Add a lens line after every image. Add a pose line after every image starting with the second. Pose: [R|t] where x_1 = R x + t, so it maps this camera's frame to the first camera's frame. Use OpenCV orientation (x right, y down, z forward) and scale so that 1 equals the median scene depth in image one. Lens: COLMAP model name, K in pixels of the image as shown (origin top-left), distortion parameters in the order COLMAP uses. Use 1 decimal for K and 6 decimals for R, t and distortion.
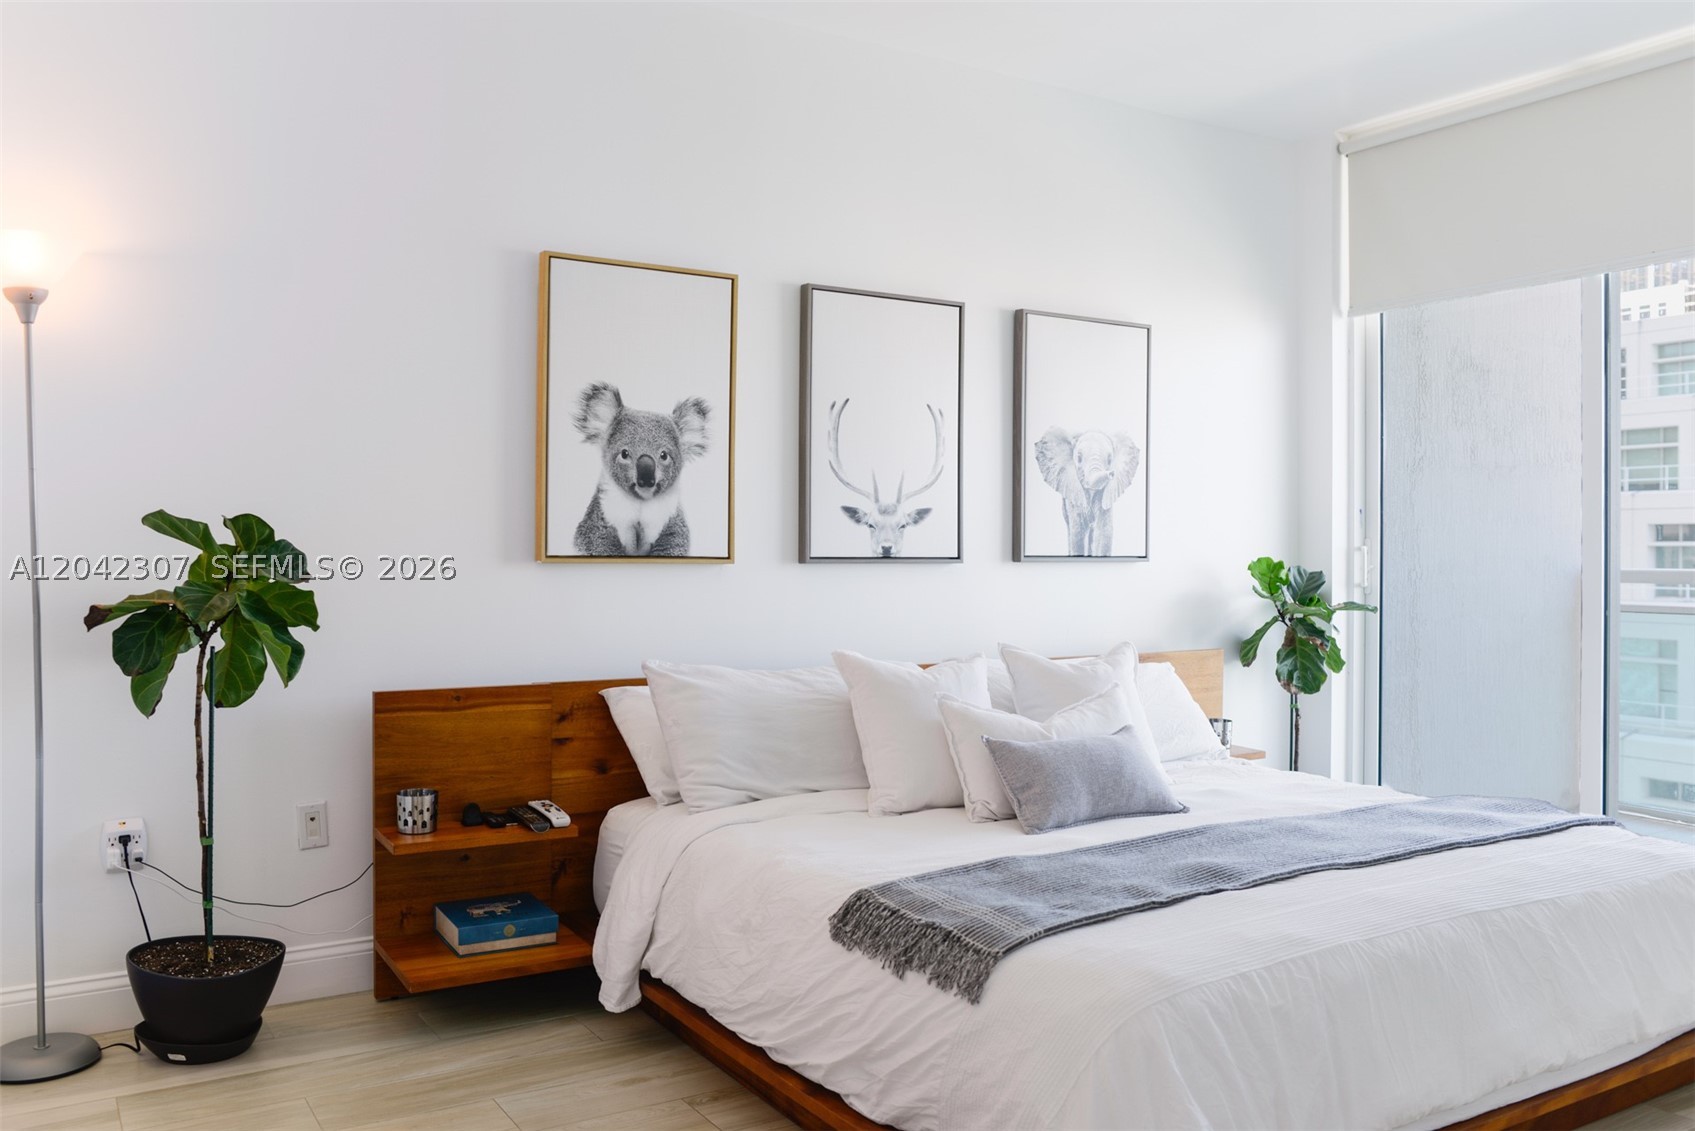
lens RADIAL K [[1387.4, 0, 835.6], [0, 1387.4, 565.4], [0, 0, 1]] dist [-0.065673, 0.055161]
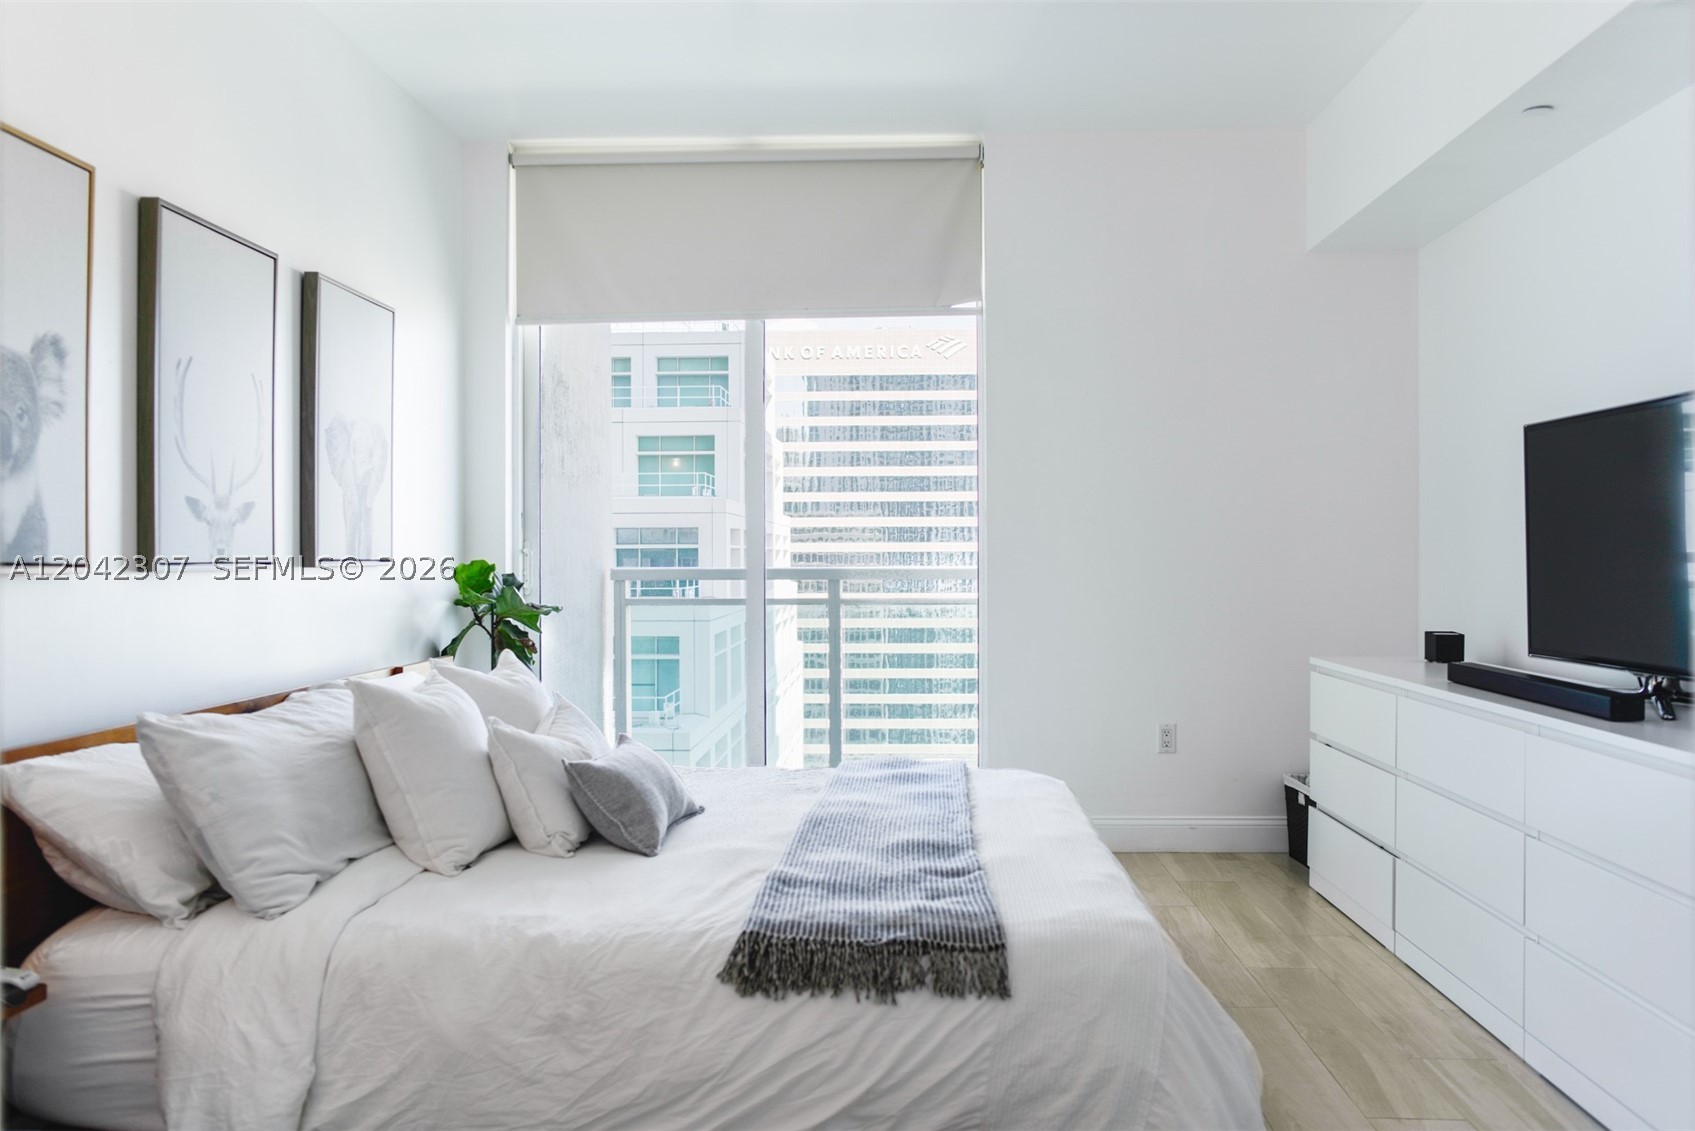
lens RADIAL K [[1387.4, 0, 839.4], [0, 1387.4, 560.0], [0, 0, 1]] dist [-0.065673, 0.055161]
pose [[0.560417, -0.006918, 0.828182, -0.449305], [0.013503, 0.999909, -0.000785, -0.002245], [-0.828101, 0.011623, 0.560459, 0.298125]]
